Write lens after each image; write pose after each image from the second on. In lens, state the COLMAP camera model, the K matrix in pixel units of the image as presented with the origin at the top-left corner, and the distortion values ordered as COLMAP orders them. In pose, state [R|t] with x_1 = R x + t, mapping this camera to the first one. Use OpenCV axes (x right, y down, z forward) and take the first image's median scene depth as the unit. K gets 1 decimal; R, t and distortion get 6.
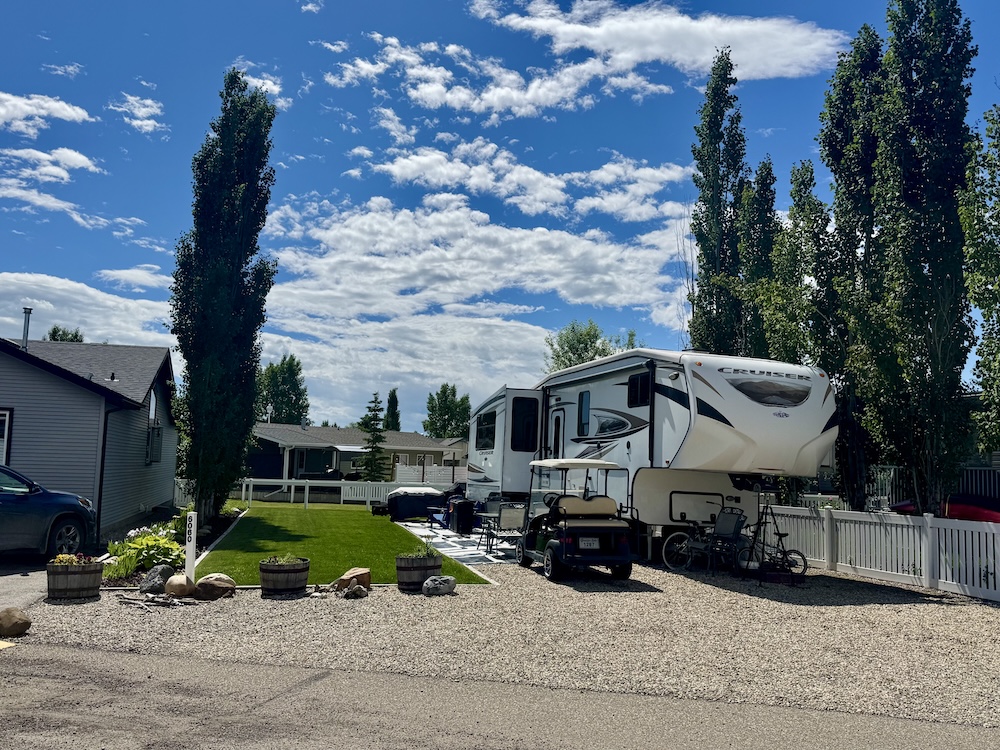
lens RADIAL K [[862.1, 0, 500.0], [0, 862.1, 375.0], [0, 0, 1]] dist [0.063794, -0.010670]
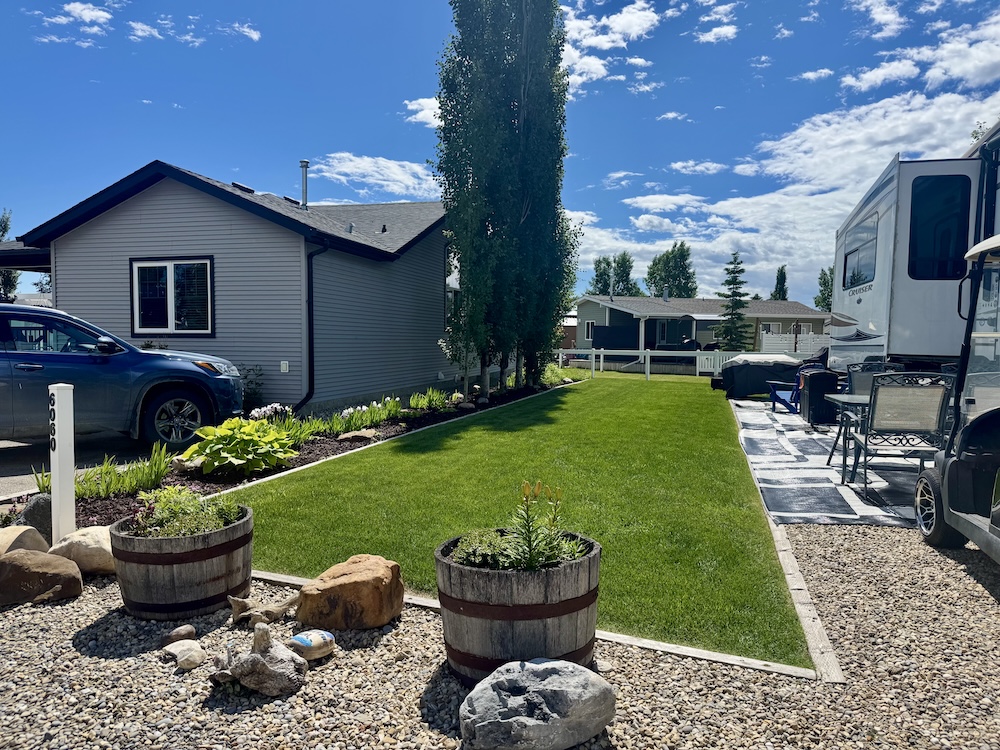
lens RADIAL K [[685.5, 0, 500.0], [0, 685.5, 375.0], [0, 0, 1]] dist [0.062710, -0.092546]
pose [[0.864697, 0.007141, -0.502243, 0.005848], [0.066310, 0.989525, 0.128235, 0.045270], [0.497897, -0.144188, 0.855166, 0.301539]]
